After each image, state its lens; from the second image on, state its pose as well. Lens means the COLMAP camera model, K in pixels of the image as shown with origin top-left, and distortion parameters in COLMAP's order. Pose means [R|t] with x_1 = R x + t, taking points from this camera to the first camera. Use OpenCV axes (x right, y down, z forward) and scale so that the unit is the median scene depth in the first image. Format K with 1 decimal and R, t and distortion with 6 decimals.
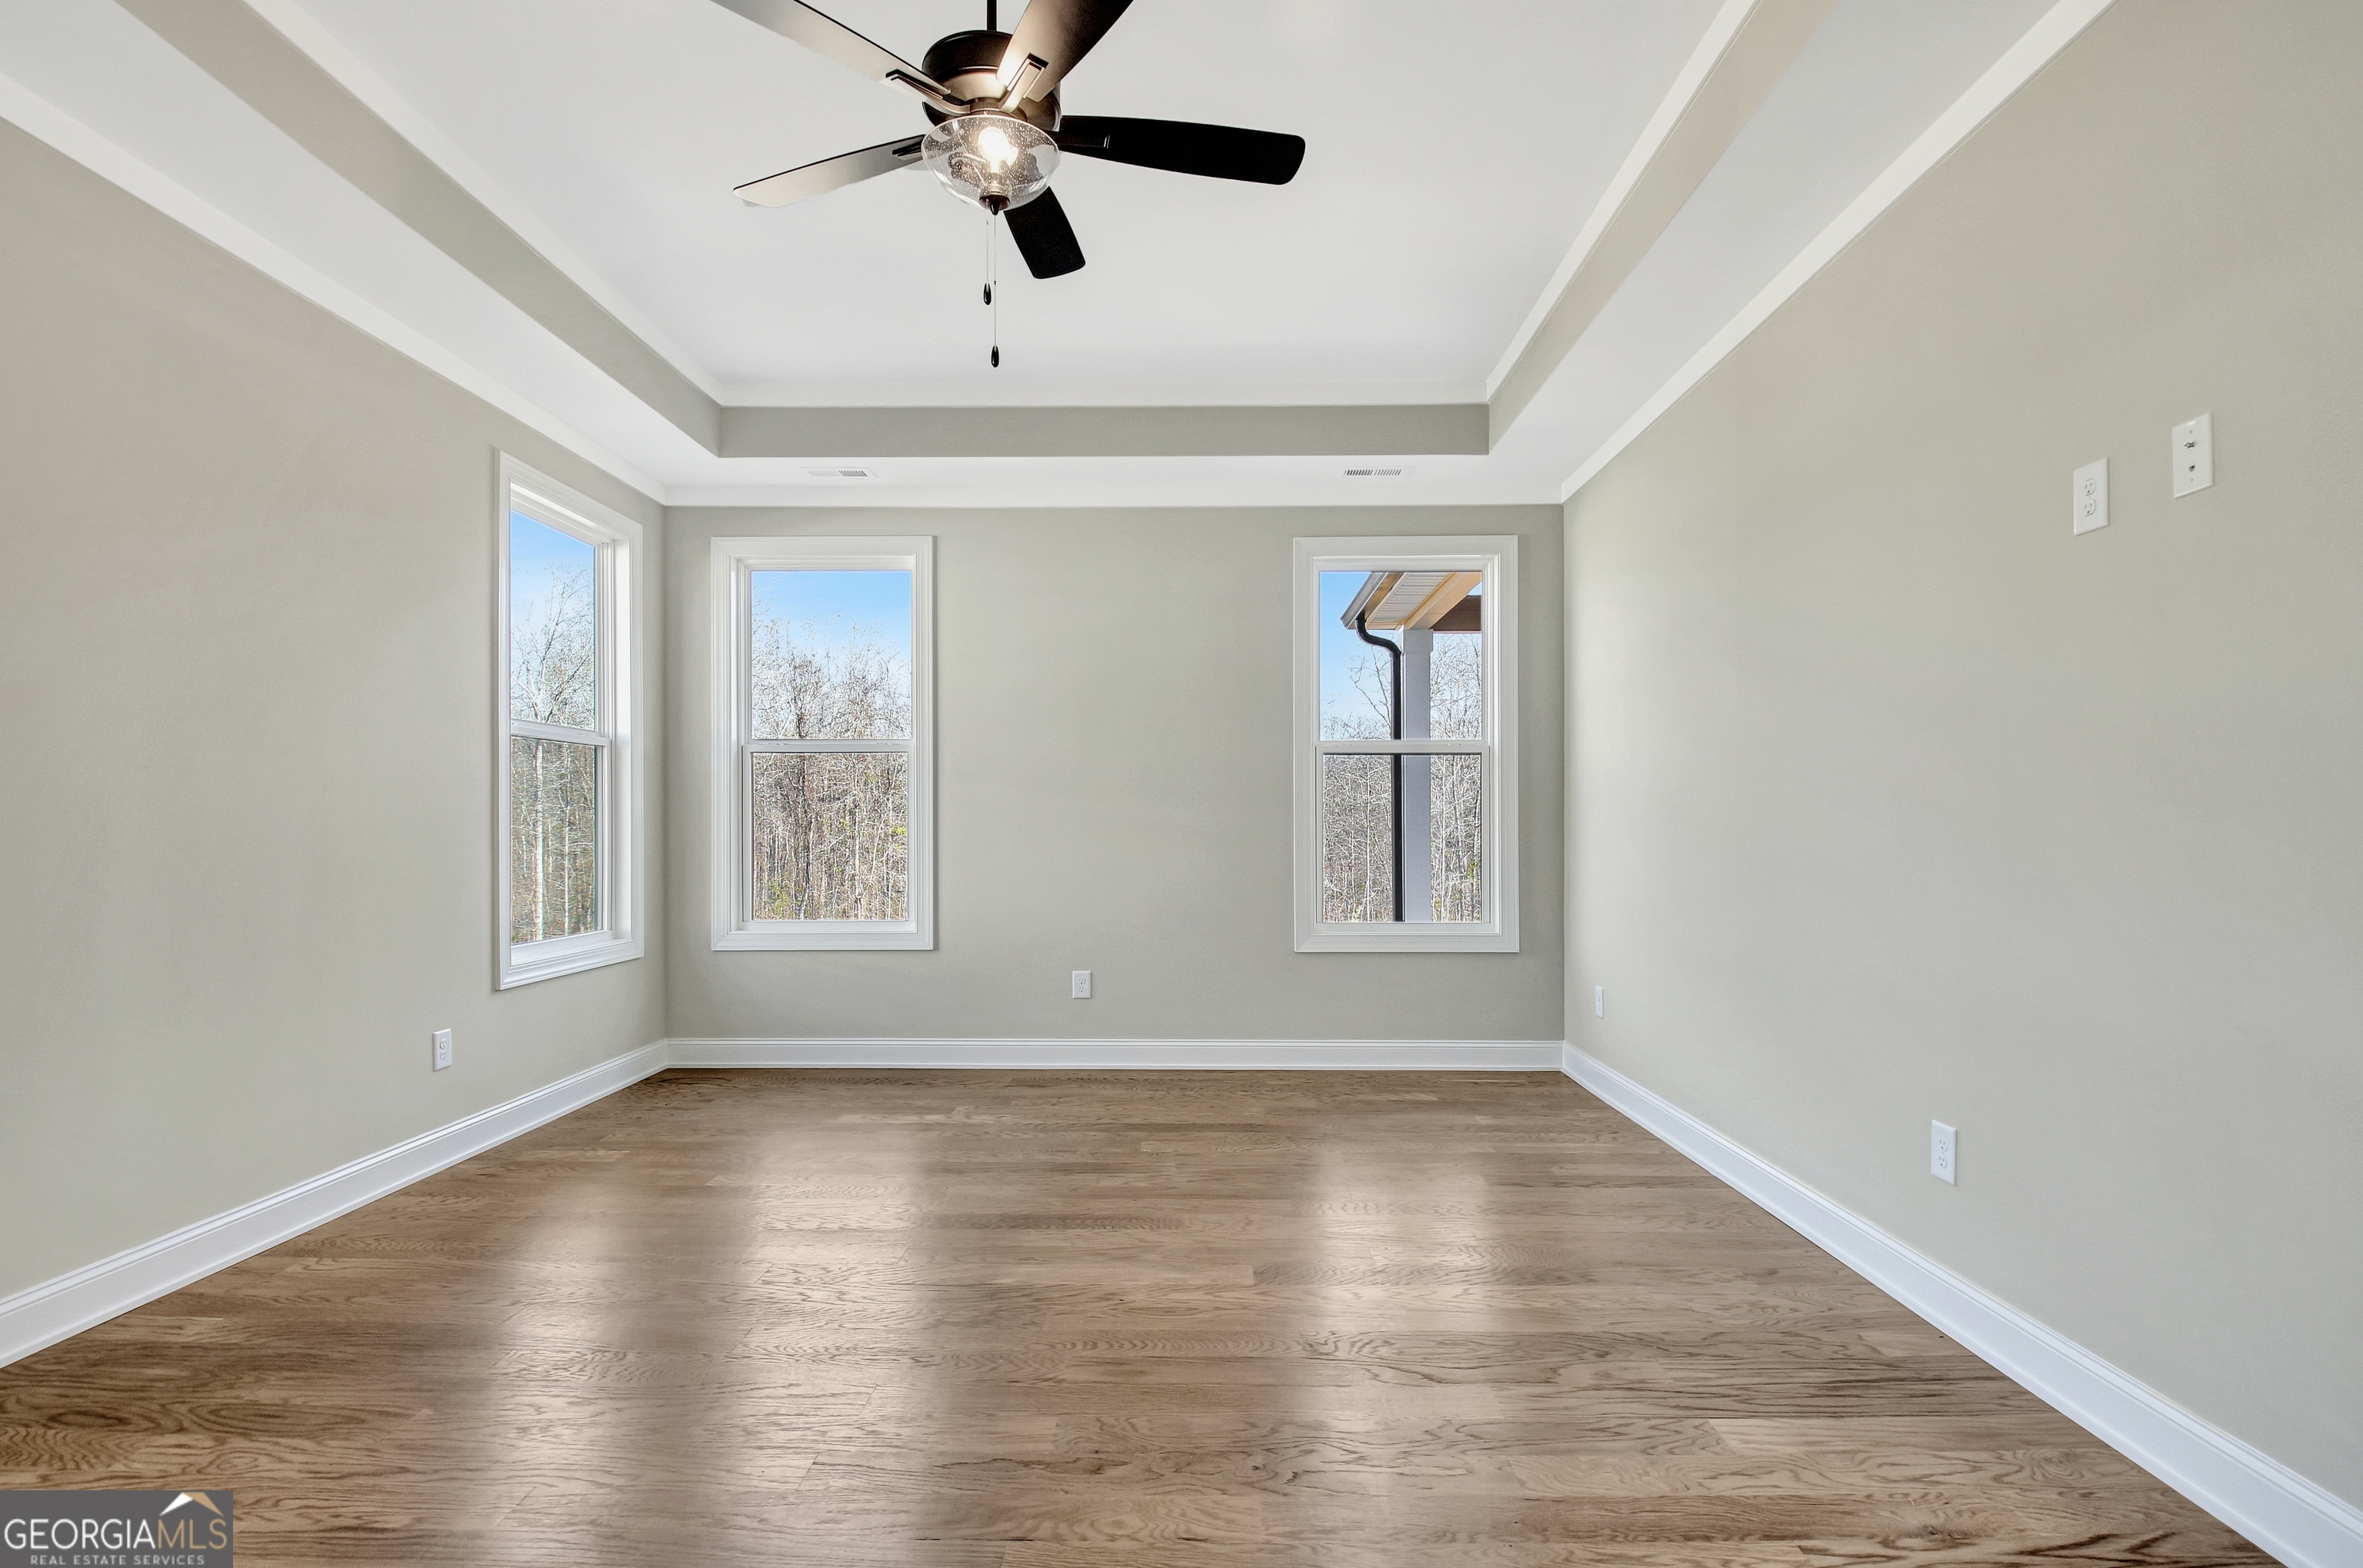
lens RADIAL K [[1127.4, 0, 1186.8], [0, 1127.4, 810.1], [0, 0, 1]] dist [0.031462, -0.043415]
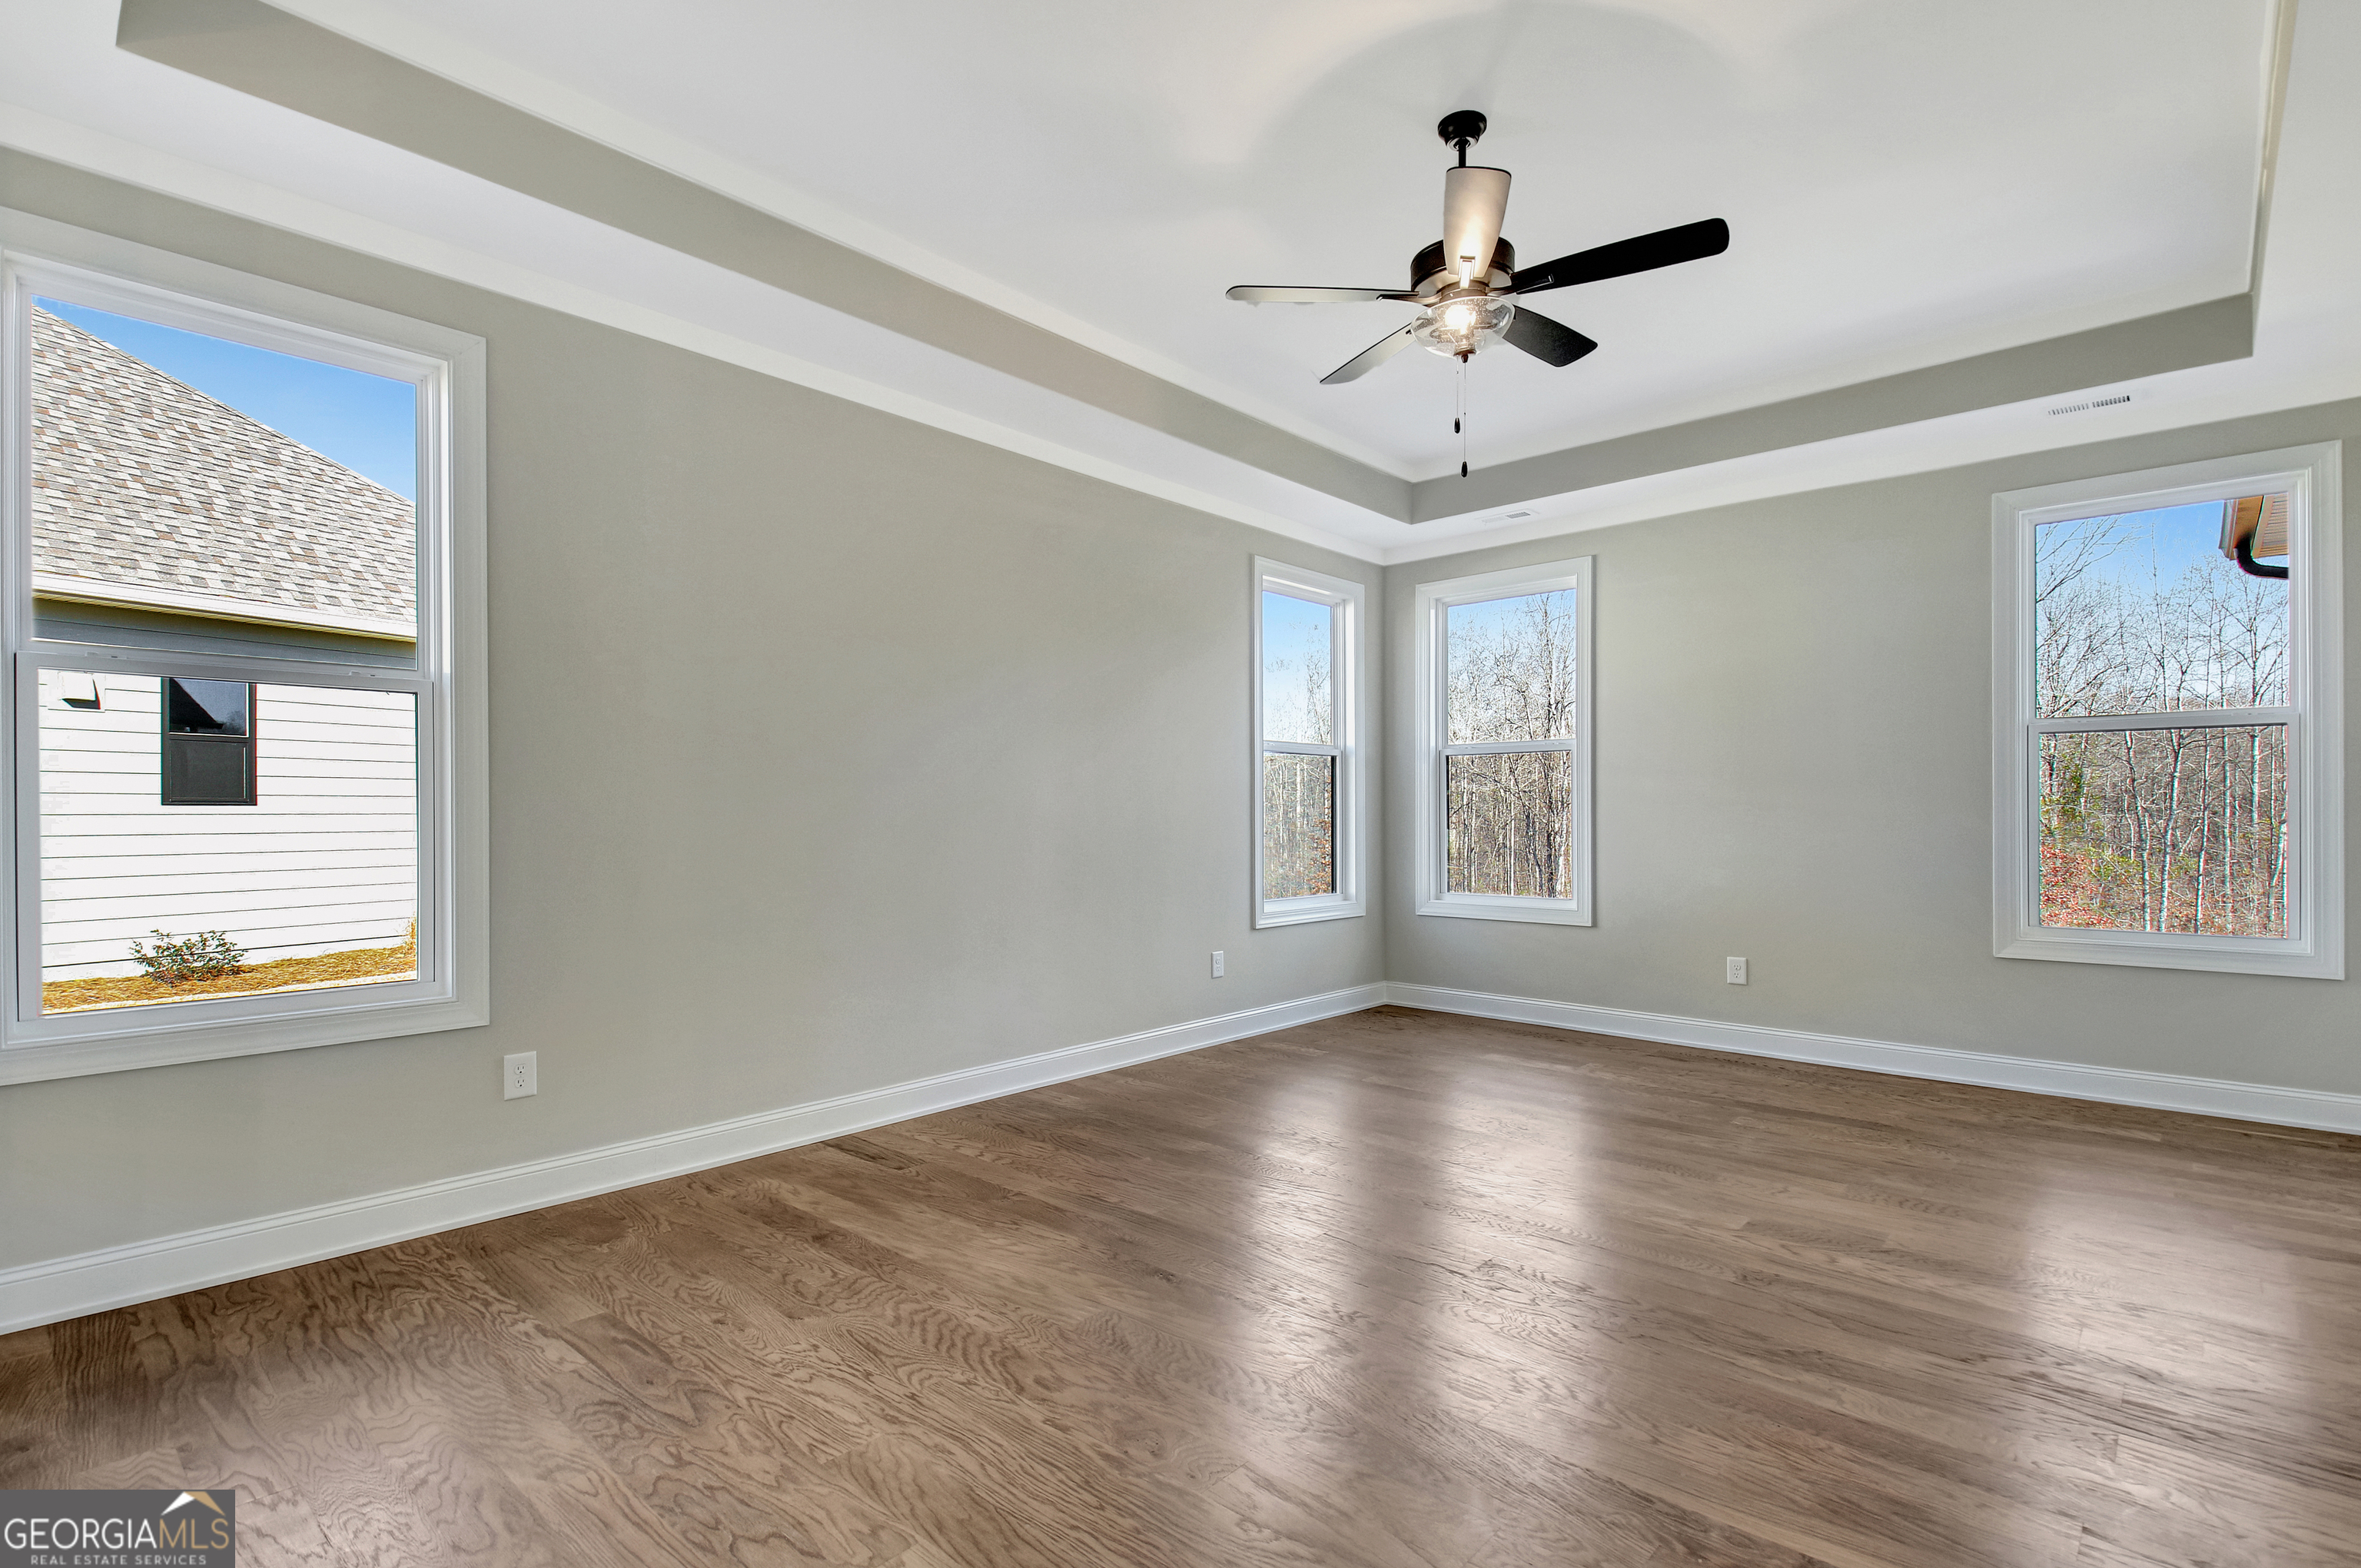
lens RADIAL K [[1113.6, 0, 1170.3], [0, 1113.6, 782.3], [0, 0, 1]] dist [0.023048, -0.017918]
pose [[0.744646, -0.019083, -0.667187, 0.225325], [0.009144, 0.999789, -0.018389, -0.002642], [0.667397, 0.007593, 0.744663, -0.112319]]
